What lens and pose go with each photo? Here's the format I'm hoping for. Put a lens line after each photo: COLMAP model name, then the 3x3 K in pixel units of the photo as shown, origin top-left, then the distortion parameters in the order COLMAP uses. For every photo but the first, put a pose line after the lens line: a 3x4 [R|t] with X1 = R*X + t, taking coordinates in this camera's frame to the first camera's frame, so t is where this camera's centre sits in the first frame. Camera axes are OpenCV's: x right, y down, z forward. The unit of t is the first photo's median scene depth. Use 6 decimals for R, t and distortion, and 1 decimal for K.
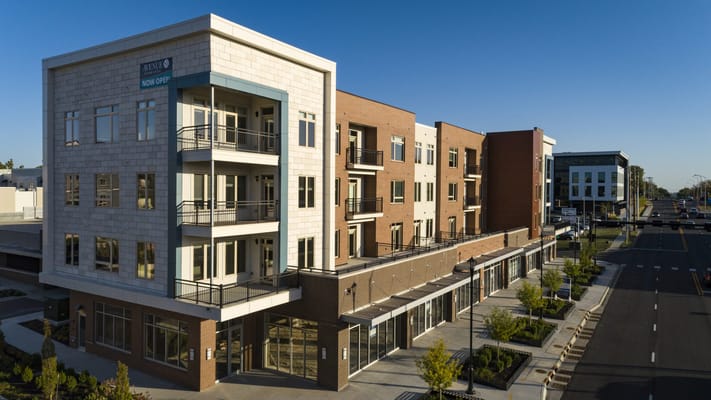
lens RADIAL K [[484.1, 0, 355.5], [0, 484.1, 200.0], [0, 0, 1]] dist [0.004757, 0.000326]
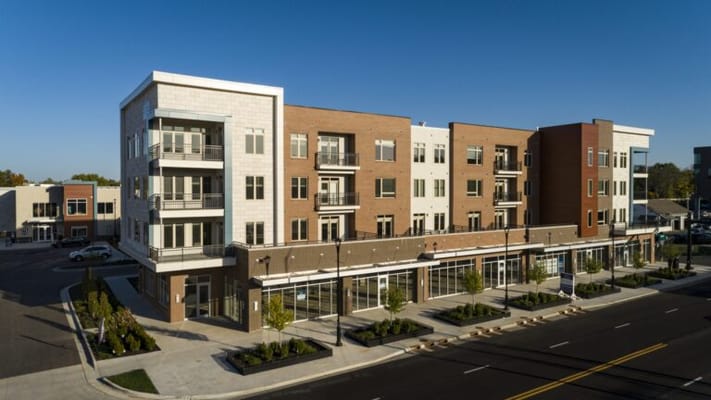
lens RADIAL K [[484.1, 0, 355.5], [0, 484.1, 200.0], [0, 0, 1]] dist [0.004757, 0.000326]
pose [[0.920686, -0.001300, -0.390301, 0.637541], [0.000584, 0.999998, -0.001953, 0.018786], [0.390303, 0.001570, 0.920685, -0.116014]]
